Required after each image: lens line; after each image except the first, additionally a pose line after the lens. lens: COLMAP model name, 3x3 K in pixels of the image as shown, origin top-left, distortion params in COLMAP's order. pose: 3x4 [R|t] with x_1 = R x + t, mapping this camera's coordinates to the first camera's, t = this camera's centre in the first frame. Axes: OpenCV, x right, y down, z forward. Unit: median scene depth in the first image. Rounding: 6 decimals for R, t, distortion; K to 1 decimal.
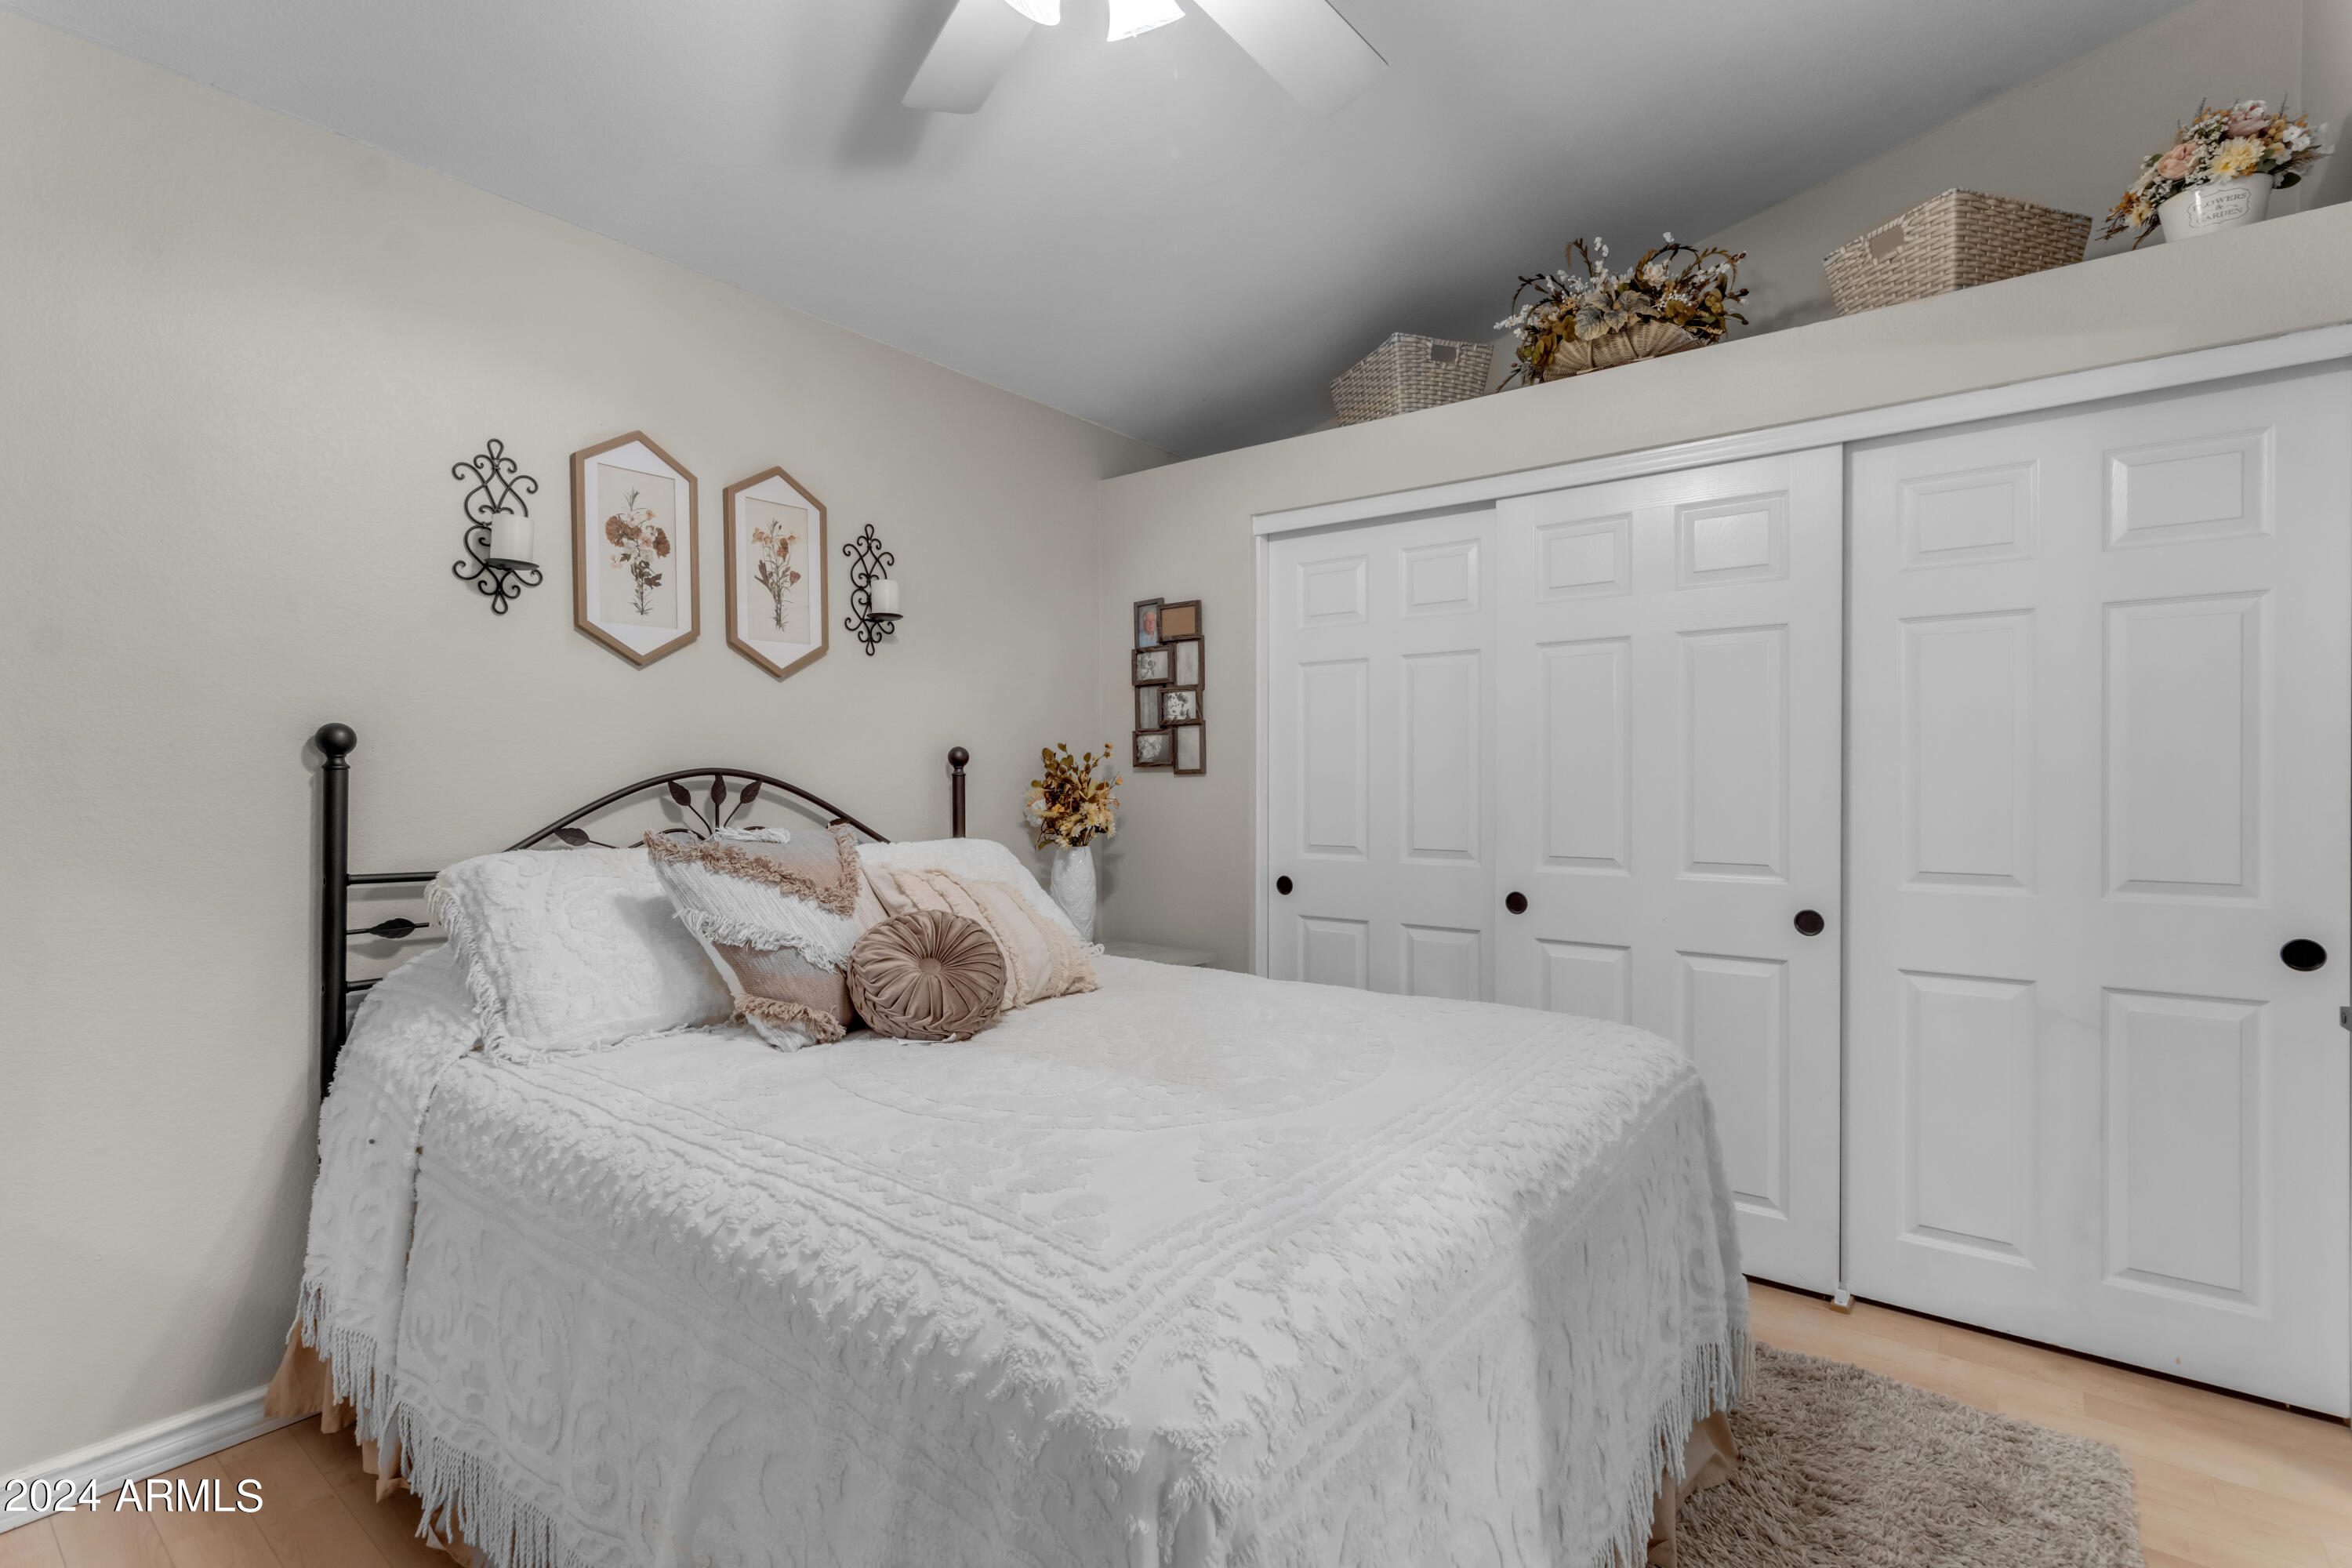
lens RADIAL K [[1085.8, 0, 1176.1], [0, 1085.8, 791.1], [0, 0, 1]] dist [0.002226, -0.001125]
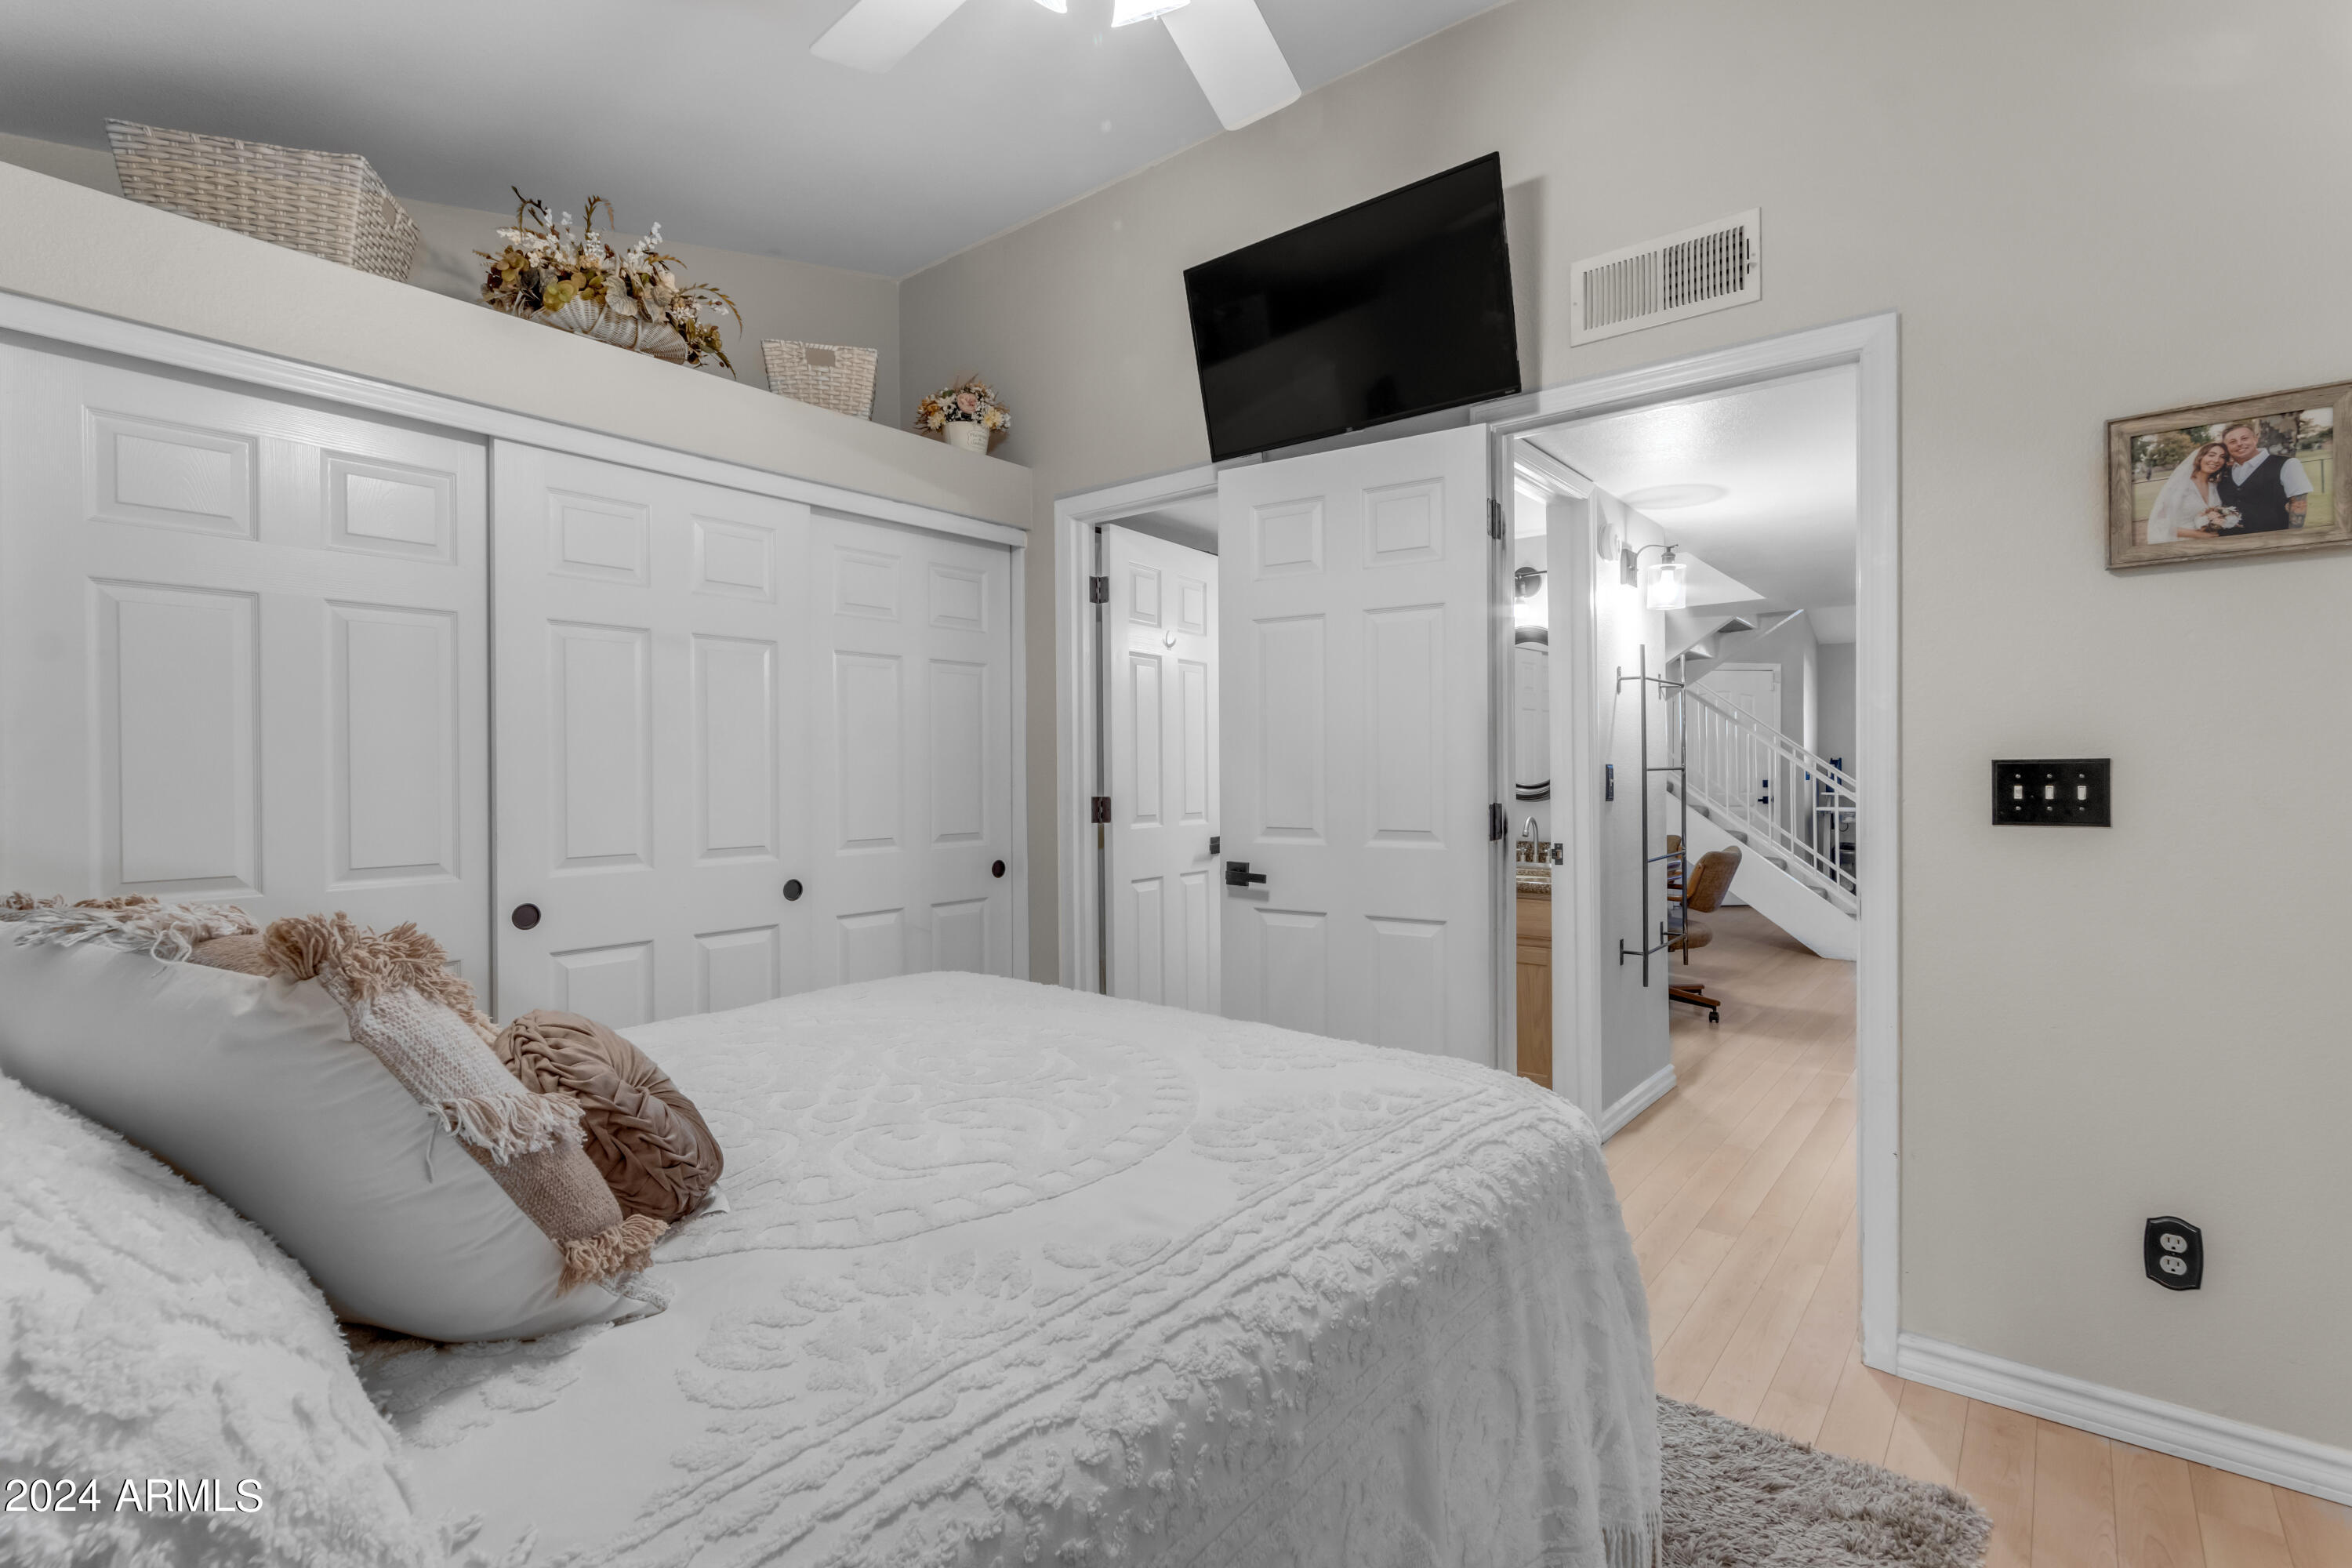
lens RADIAL K [[1085.8, 0, 1178.9], [0, 1085.8, 777.6], [0, 0, 1]] dist [0.002226, -0.001125]
pose [[0.023298, -0.006159, 0.999710, -0.620975], [0.012042, 0.999910, 0.005880, -0.006595], [-0.999656, 0.011901, 0.023370, 0.536360]]
